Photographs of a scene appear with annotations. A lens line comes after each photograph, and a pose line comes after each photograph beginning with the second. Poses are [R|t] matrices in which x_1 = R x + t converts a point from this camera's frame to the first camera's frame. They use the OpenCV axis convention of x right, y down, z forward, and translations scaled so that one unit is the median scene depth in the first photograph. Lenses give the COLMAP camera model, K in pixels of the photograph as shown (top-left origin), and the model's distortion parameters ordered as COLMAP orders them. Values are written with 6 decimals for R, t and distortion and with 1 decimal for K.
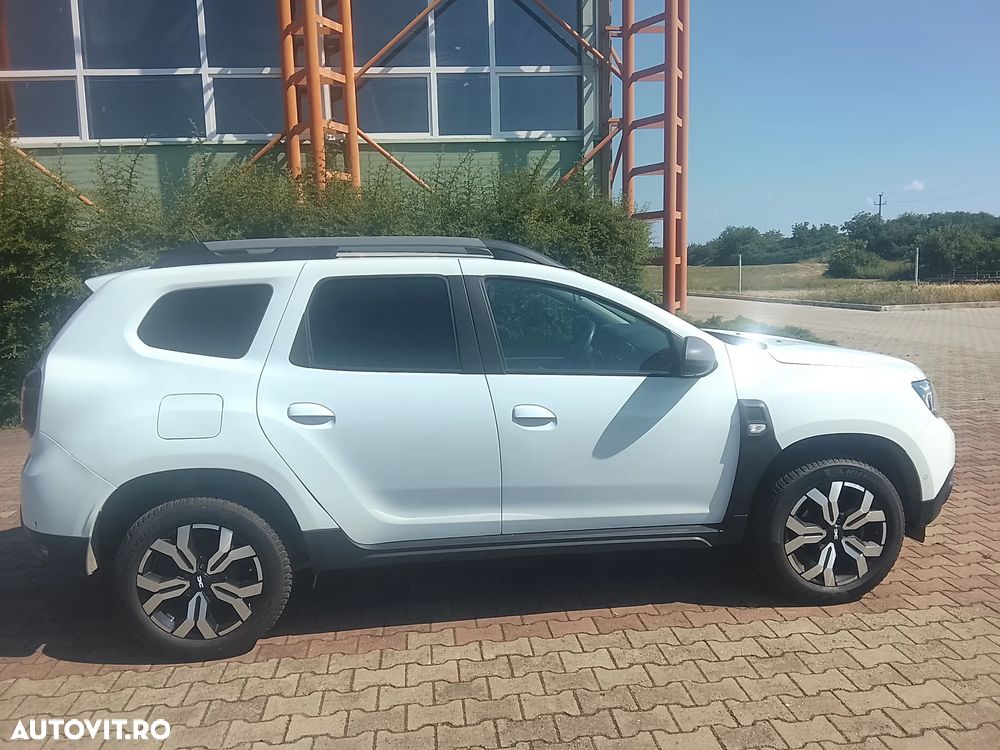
lens RADIAL K [[788.6, 0, 502.2], [0, 788.6, 362.3], [0, 0, 1]] dist [0.137141, -0.229110]
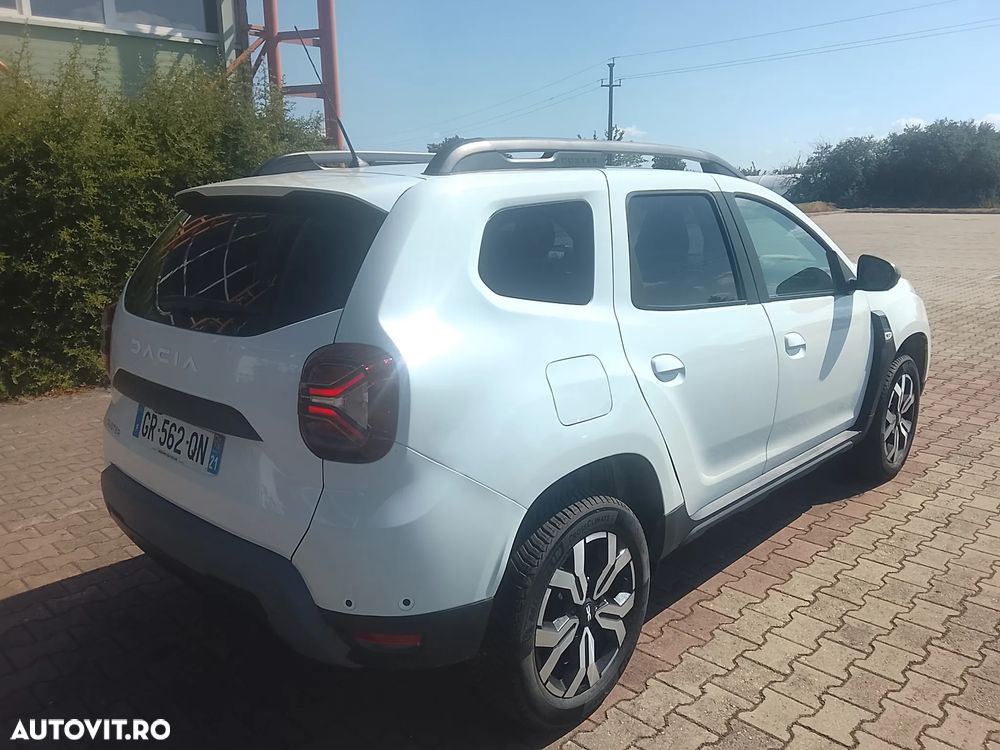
lens RADIAL K [[788.6, 0, 502.2], [0, 788.6, 362.3], [0, 0, 1]] dist [0.137141, -0.229110]
pose [[0.771180, -0.113958, 0.626335, -0.852627], [0.068157, 0.992973, 0.096747, -0.027117], [-0.632958, -0.031920, 0.773528, 0.492382]]
